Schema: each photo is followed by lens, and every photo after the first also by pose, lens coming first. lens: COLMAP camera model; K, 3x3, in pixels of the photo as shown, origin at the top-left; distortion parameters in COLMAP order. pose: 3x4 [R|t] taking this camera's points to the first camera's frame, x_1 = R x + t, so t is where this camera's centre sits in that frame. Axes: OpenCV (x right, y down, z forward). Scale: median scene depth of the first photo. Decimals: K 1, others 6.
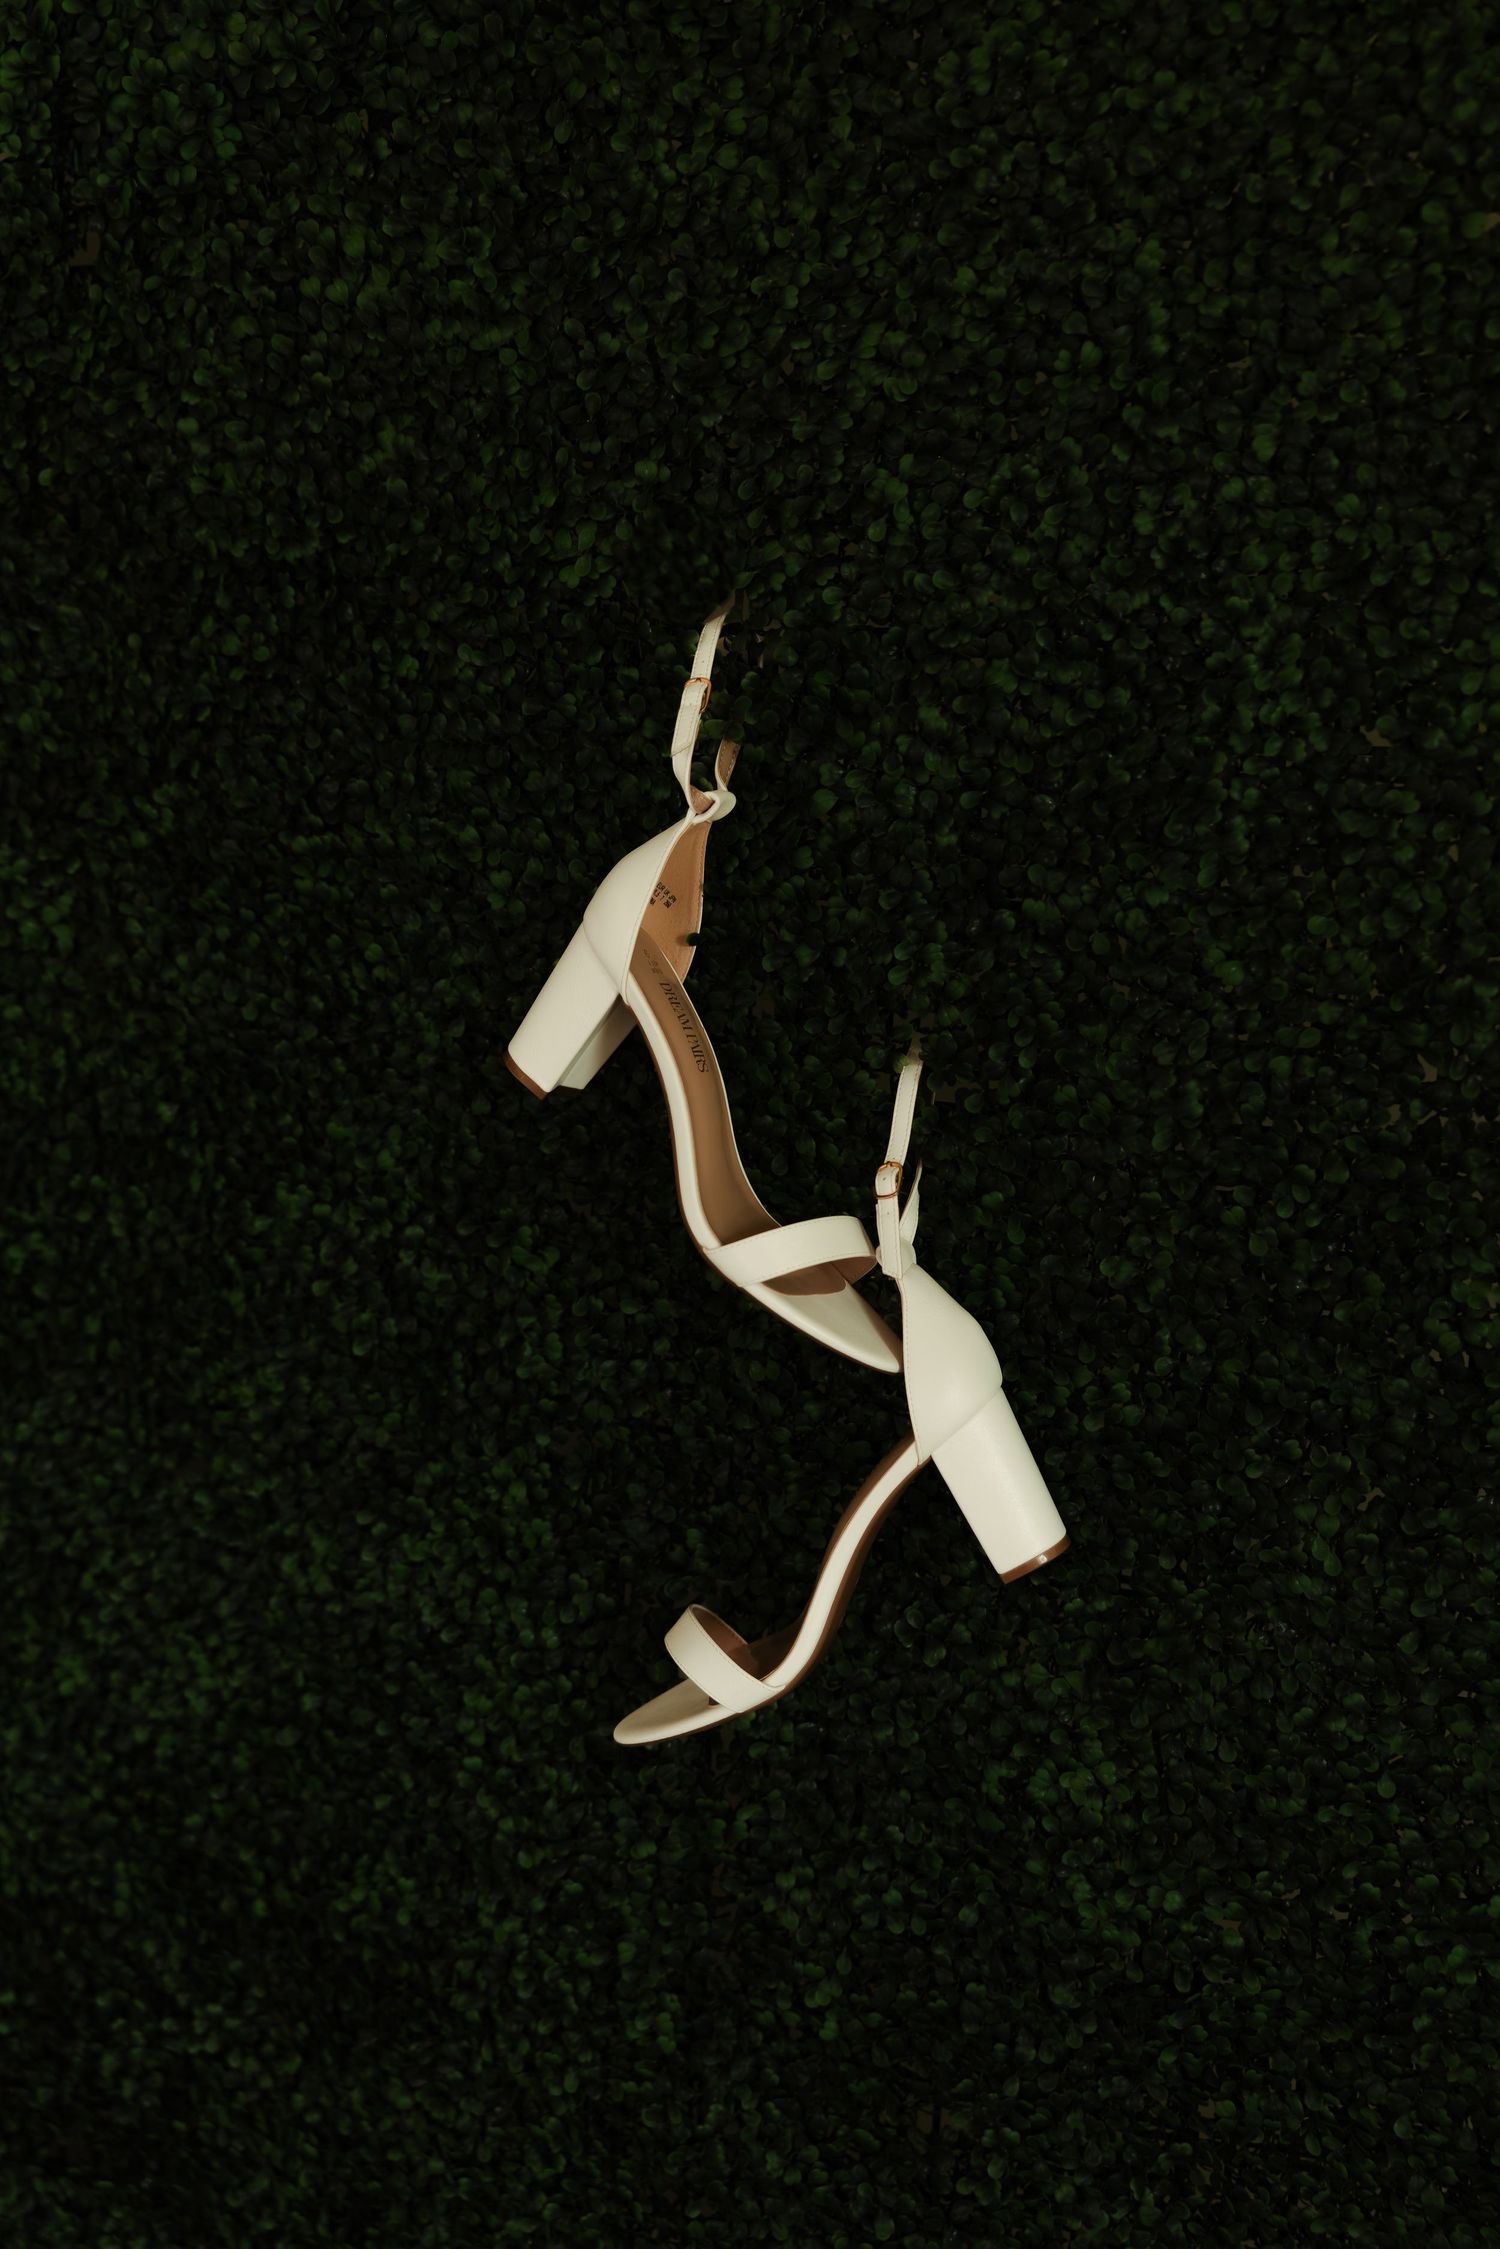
lens RADIAL K [[4167.4, 0, 751.7], [0, 4167.4, 1121.7], [0, 0, 1]] dist [0.081769, 0.000000]
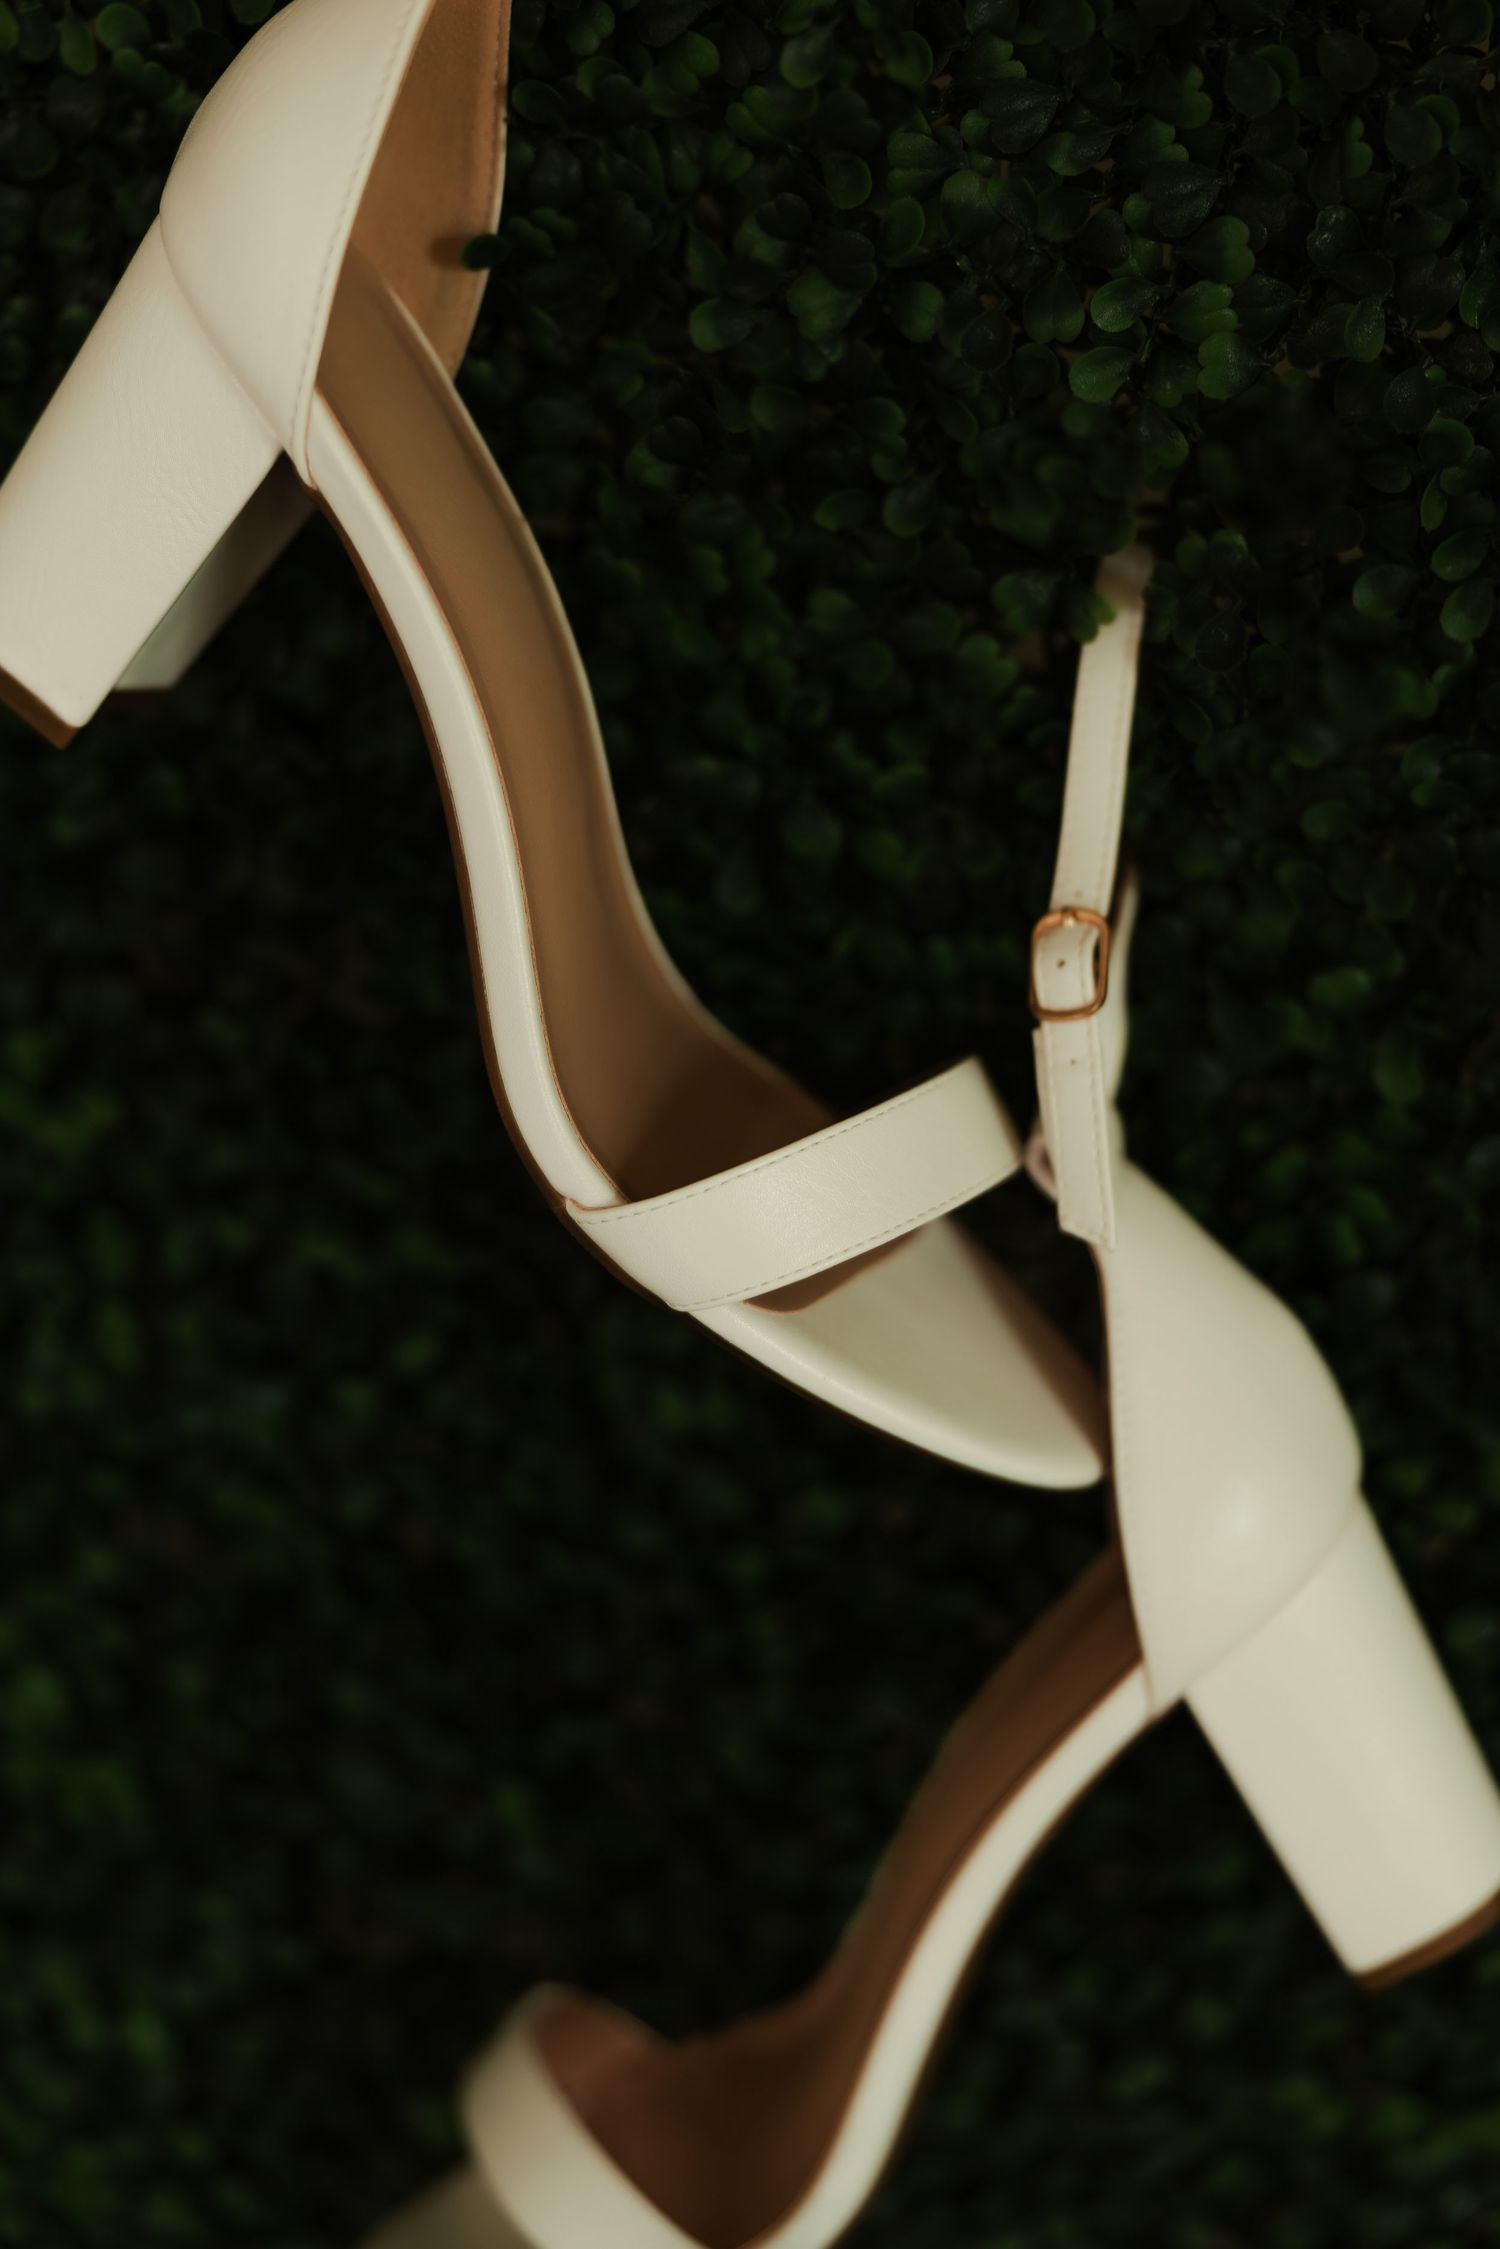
lens RADIAL K [[4342.7, 0, 746.0], [0, 4342.7, 1130.9], [0, 0, 1]] dist [-0.012243, 0.000000]
pose [[0.987480, -0.053910, 0.148248, -0.049426], [0.002755, 0.945540, 0.325494, -0.091859], [-0.157722, -0.321010, 0.933850, 0.648093]]
